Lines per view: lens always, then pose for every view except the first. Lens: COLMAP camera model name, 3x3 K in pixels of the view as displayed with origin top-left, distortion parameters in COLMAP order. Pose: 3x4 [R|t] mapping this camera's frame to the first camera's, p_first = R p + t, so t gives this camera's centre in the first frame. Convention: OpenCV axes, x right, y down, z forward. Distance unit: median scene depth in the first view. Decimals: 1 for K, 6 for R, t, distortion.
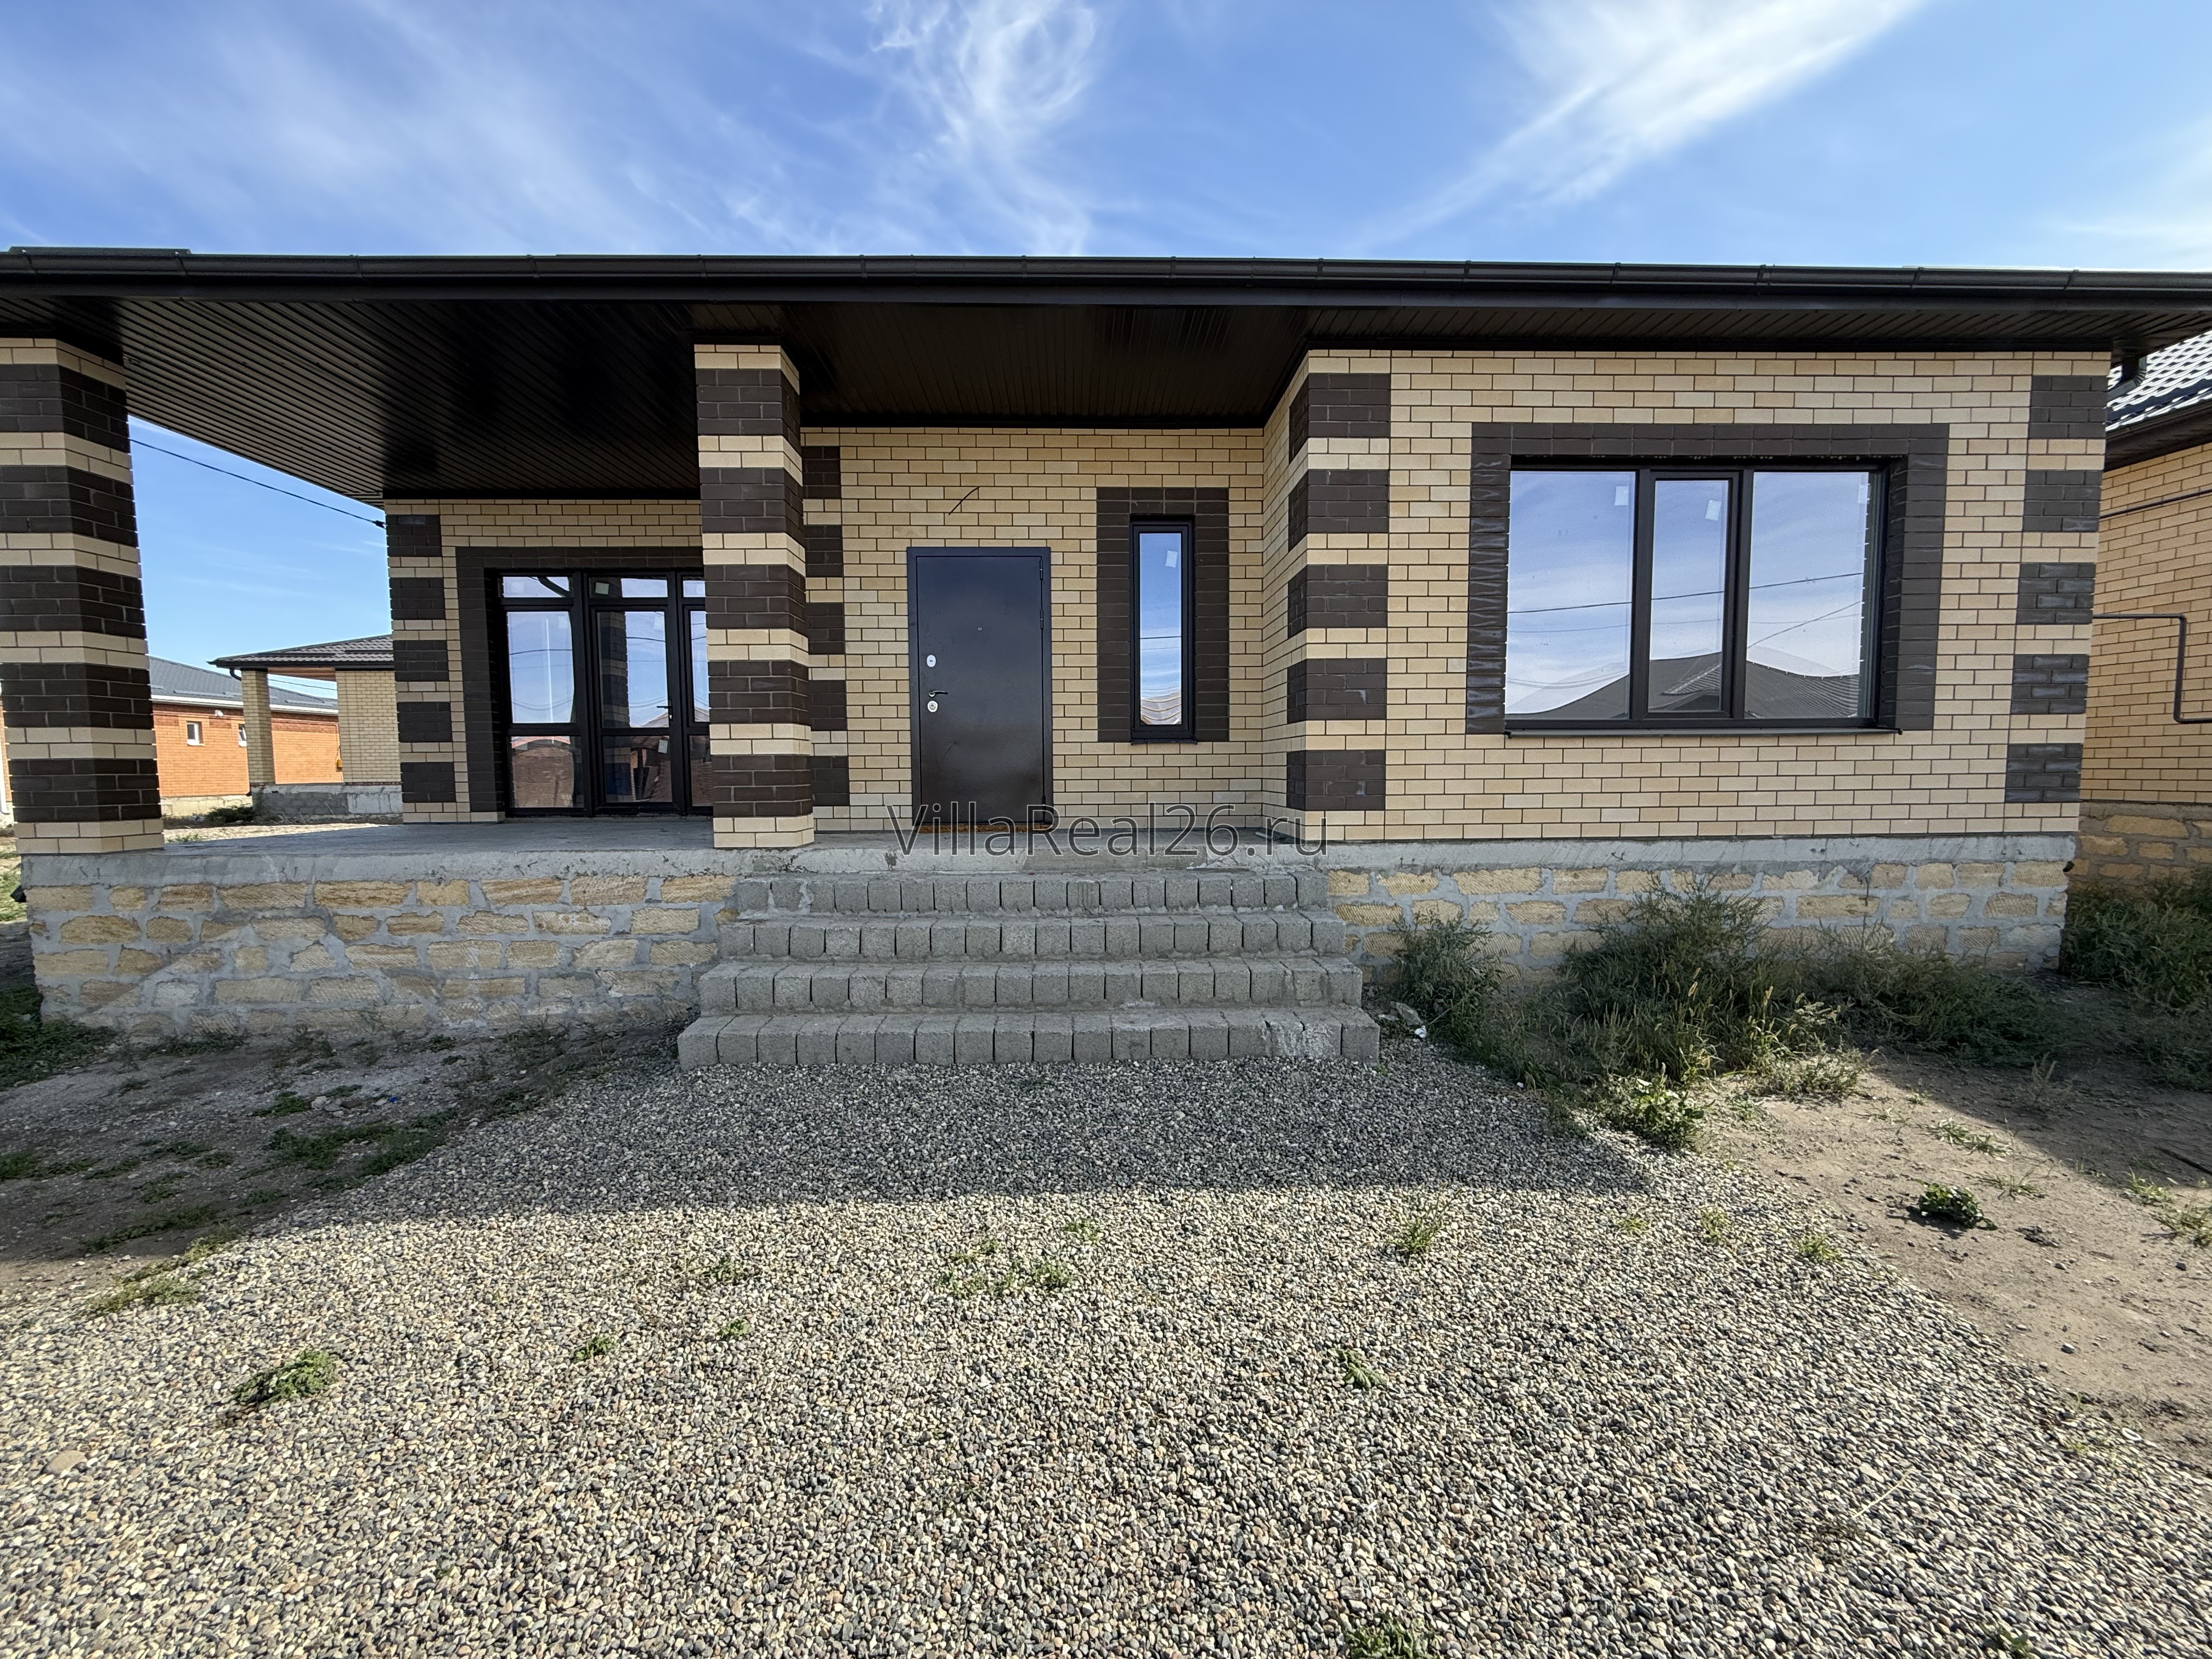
lens RADIAL K [[884.0, 0, 1099.2], [0, 884.0, 828.9], [0, 0, 1]] dist [0.001356, -0.000407]
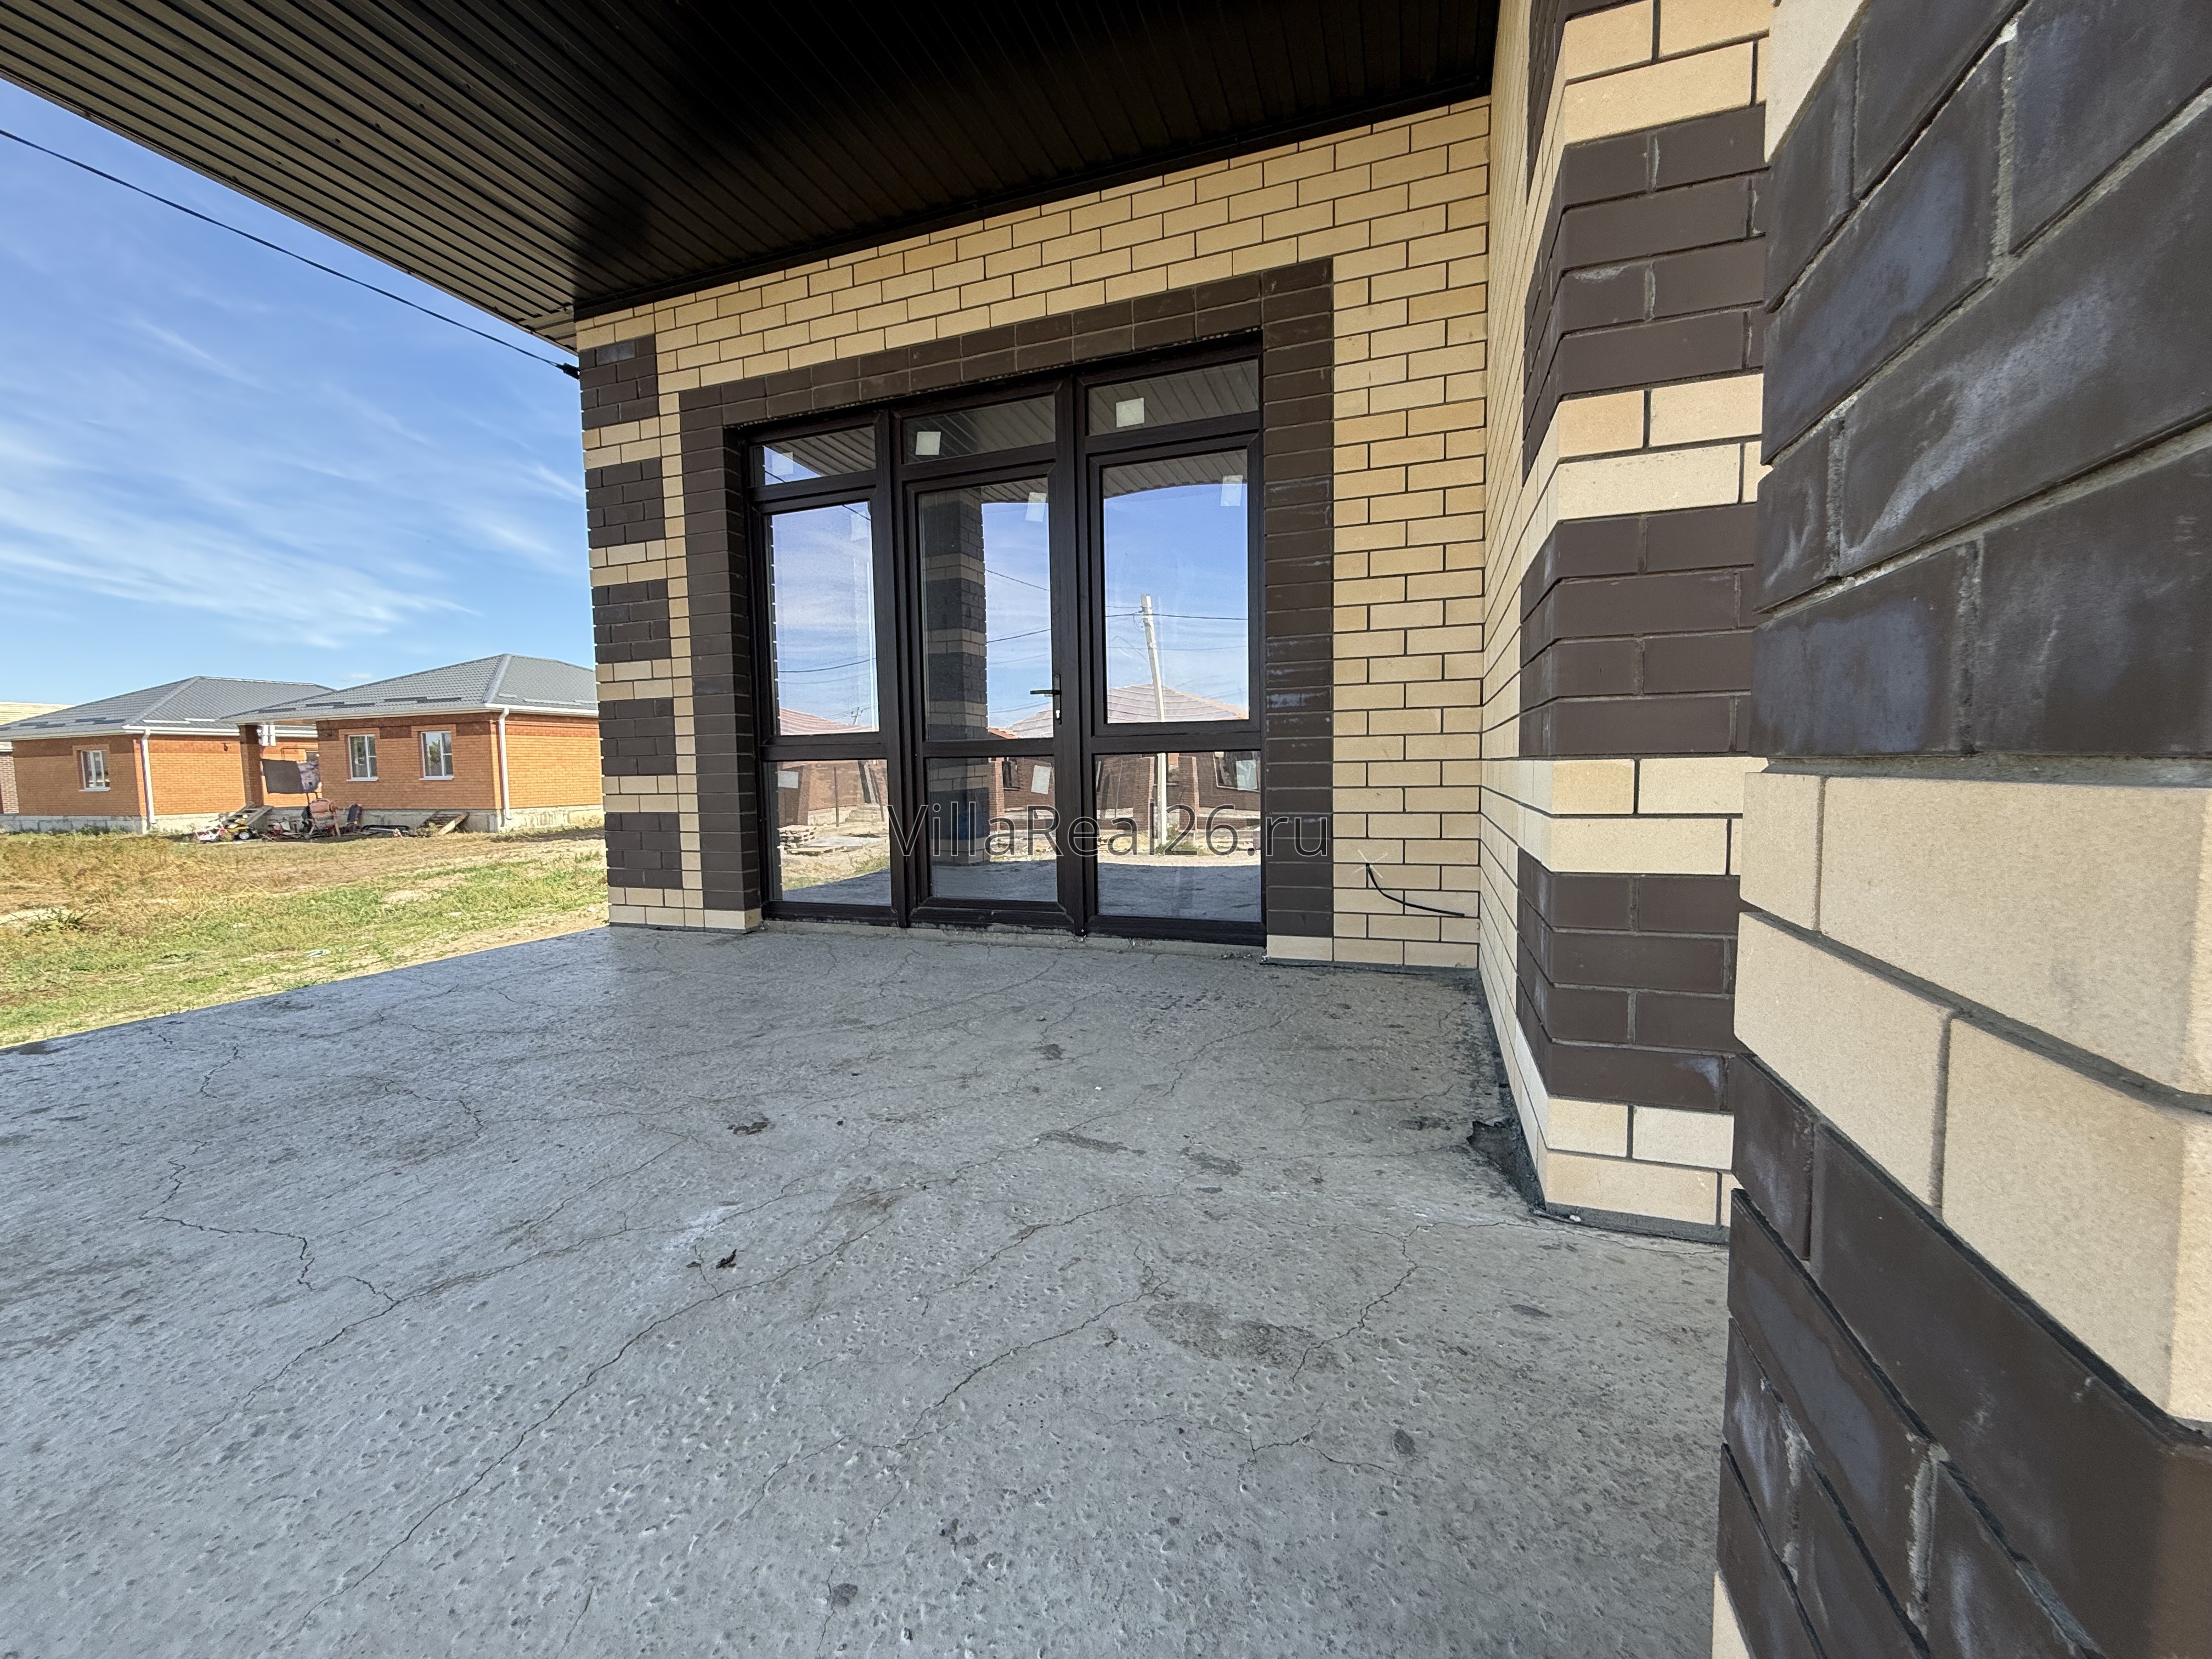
lens RADIAL K [[881.7, 0, 1100.2], [0, 881.7, 829.4], [0, 0, 1]] dist [-0.000715, 0.000410]
pose [[0.931104, 0.018491, -0.364285, -0.311727], [-0.015673, 0.999820, 0.010692, -0.076344], [0.364417, -0.004246, 0.931226, 0.613978]]
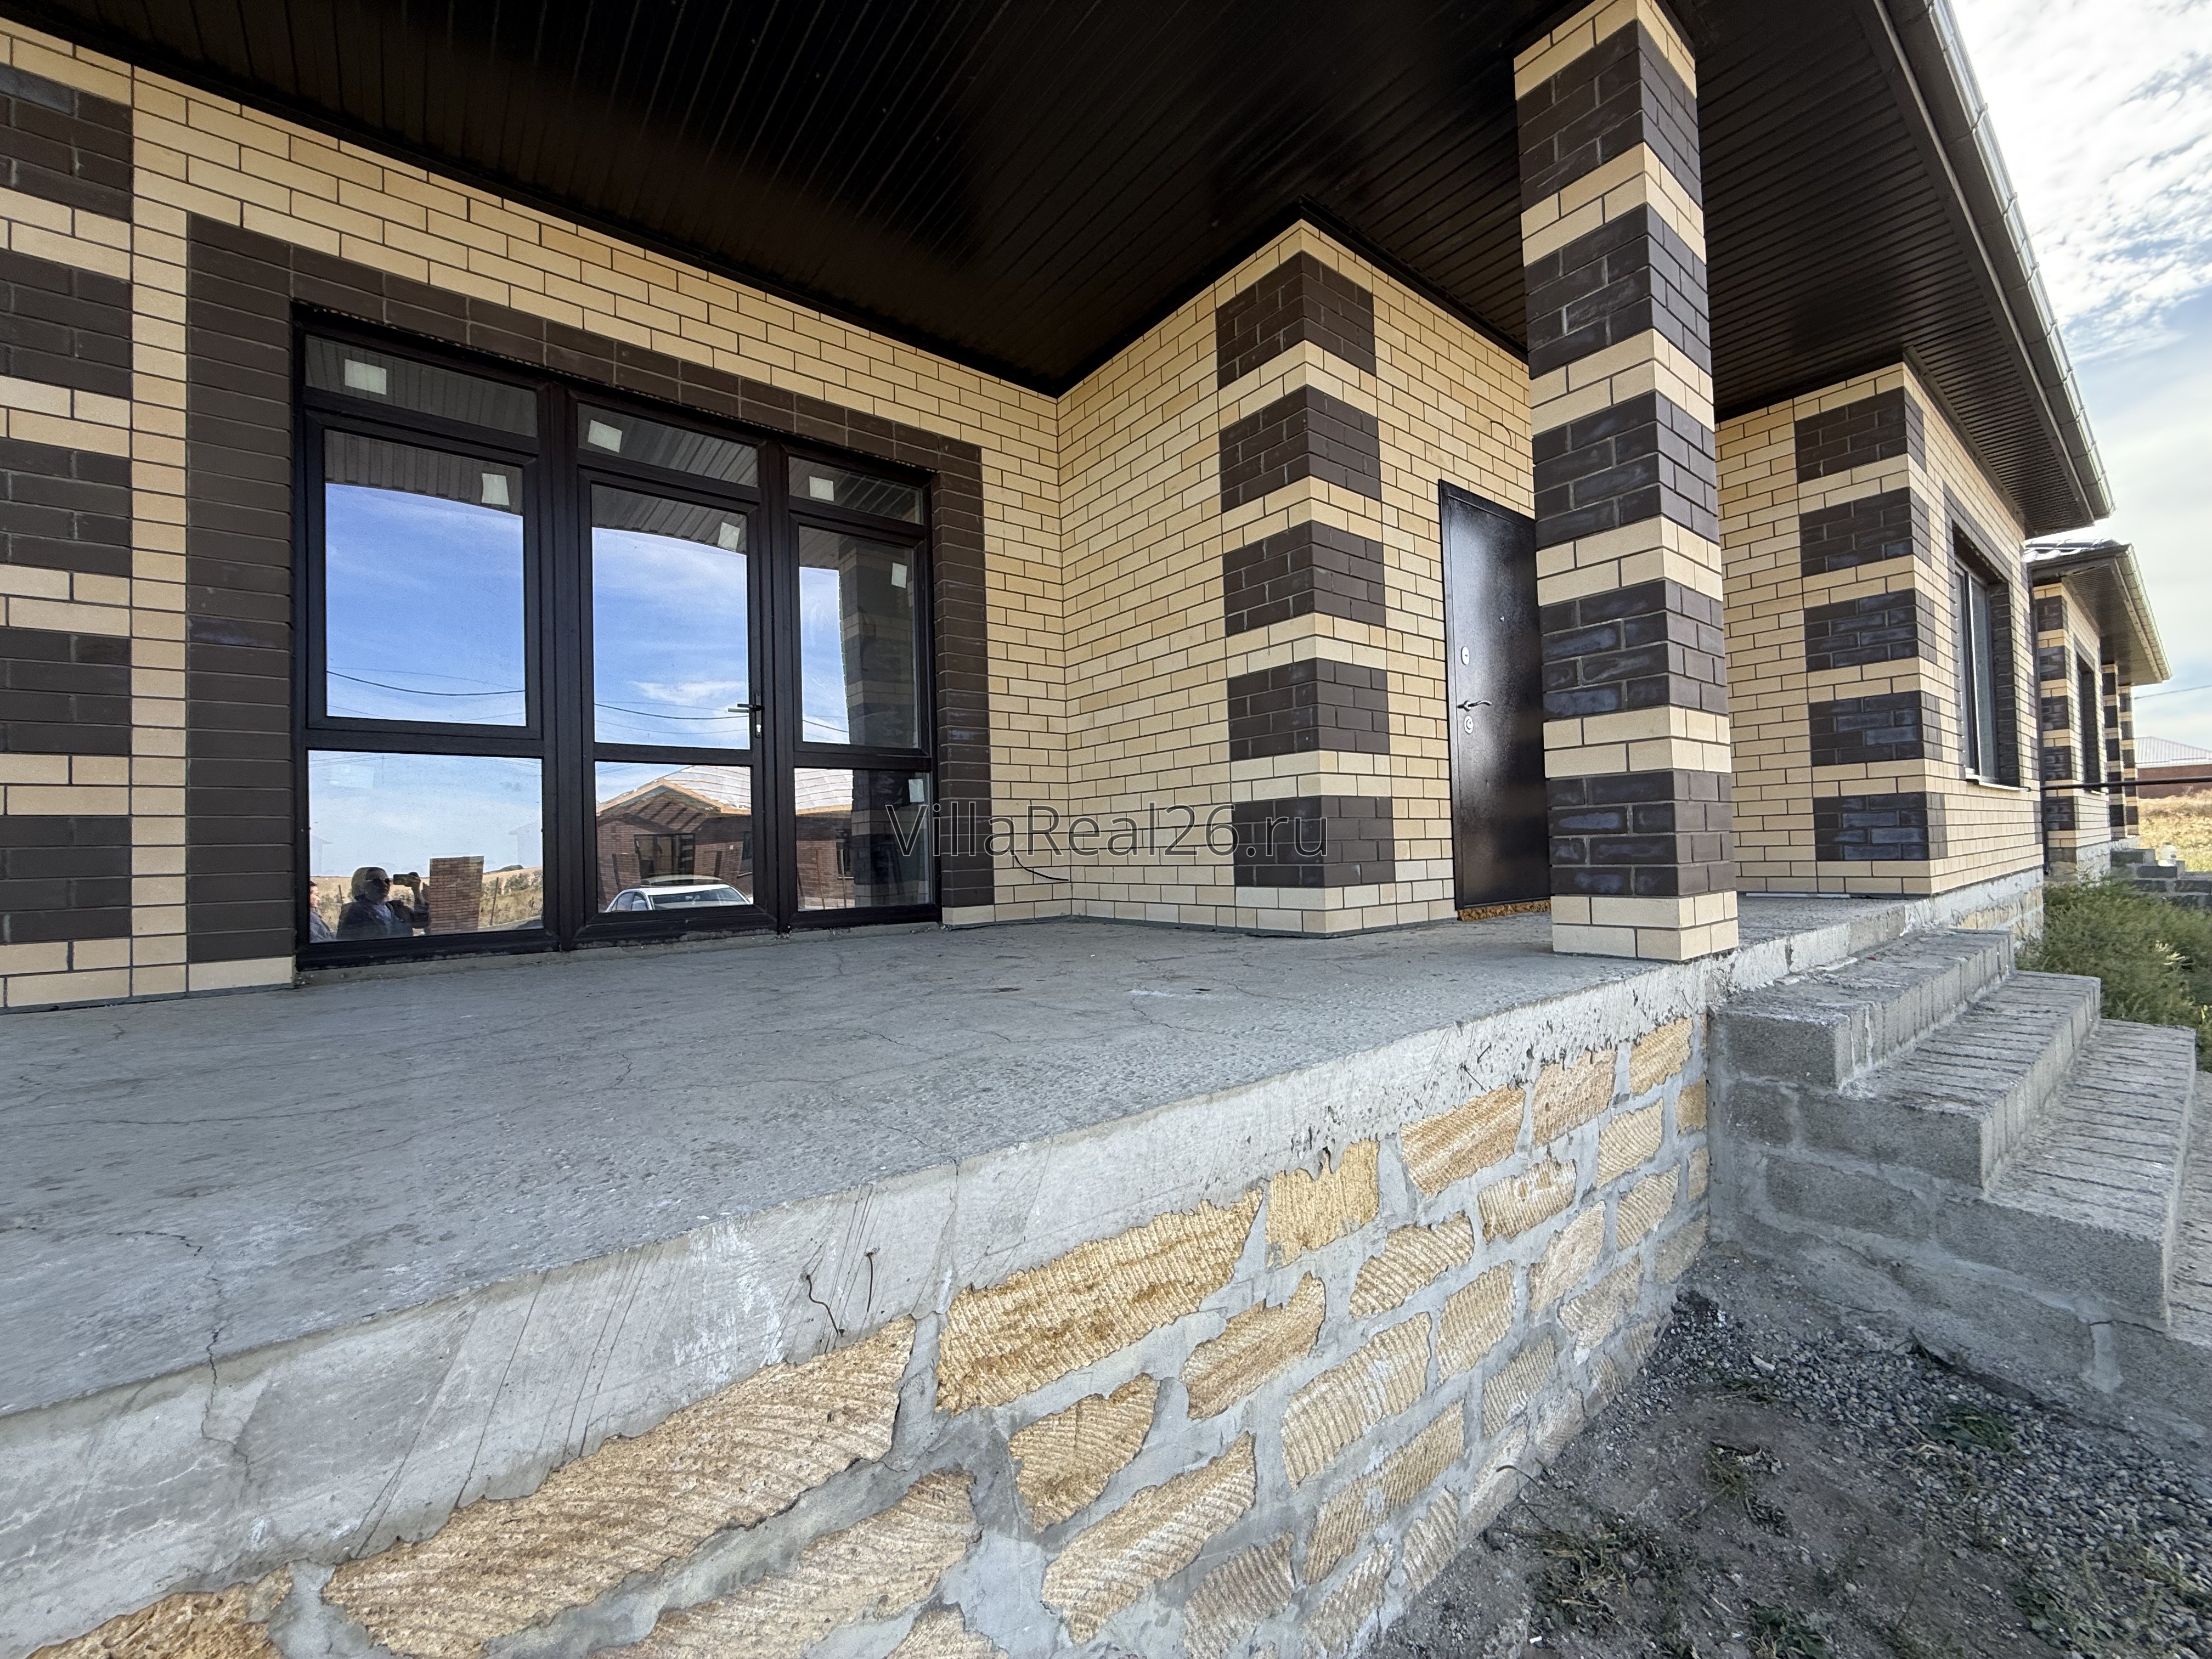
lens RADIAL K [[884.0, 0, 1099.2], [0, 884.0, 828.9], [0, 0, 1]] dist [0.001356, -0.000407]
pose [[0.805384, 0.000672, 0.592754, -0.642876], [0.063324, 0.994179, -0.087167, -0.018781], [-0.589362, 0.107739, 0.800653, 0.526454]]
